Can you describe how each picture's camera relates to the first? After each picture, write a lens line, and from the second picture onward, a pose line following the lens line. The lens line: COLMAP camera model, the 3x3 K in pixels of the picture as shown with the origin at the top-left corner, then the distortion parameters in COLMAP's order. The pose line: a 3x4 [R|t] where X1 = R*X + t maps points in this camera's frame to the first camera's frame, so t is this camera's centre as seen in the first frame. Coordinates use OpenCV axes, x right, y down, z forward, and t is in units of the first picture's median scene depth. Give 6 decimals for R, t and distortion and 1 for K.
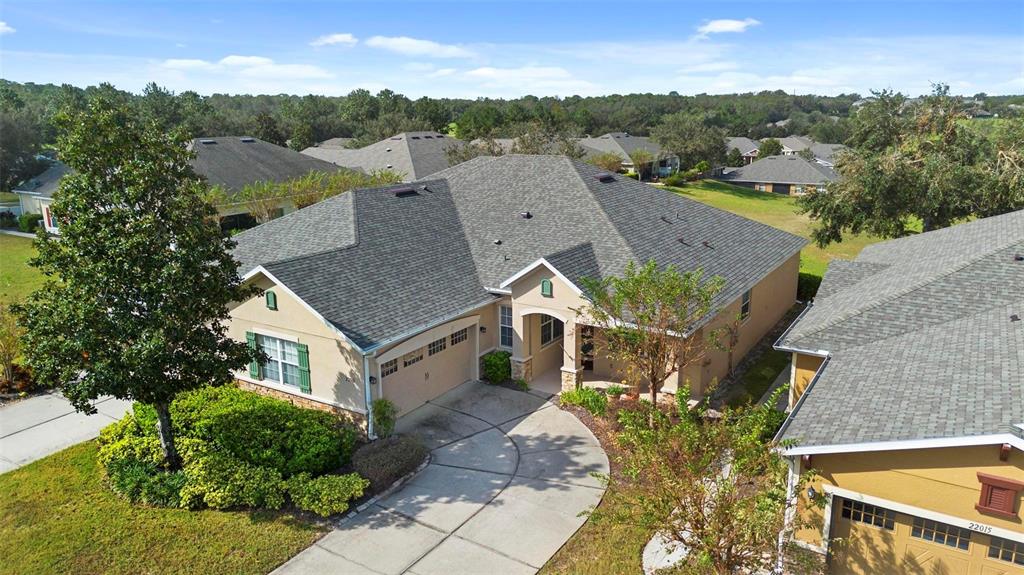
lens RADIAL K [[690.9, 0, 540.8], [0, 690.9, 301.3], [0, 0, 1]] dist [0.002646, 0.001435]
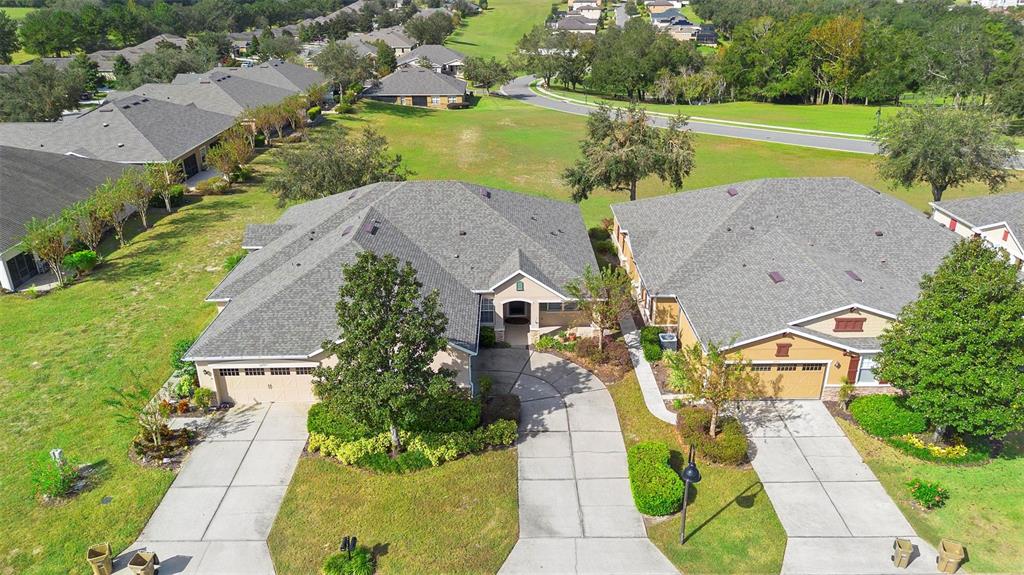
lens RADIAL K [[694.3, 0, 512.0], [0, 694.3, 287.5], [0, 0, 1]] dist [0.097438, -0.083785]
pose [[0.845208, -0.210402, 0.491278, -0.931019], [0.133838, 0.973282, 0.186574, -0.369662], [-0.517408, -0.091942, 0.850785, -0.472499]]
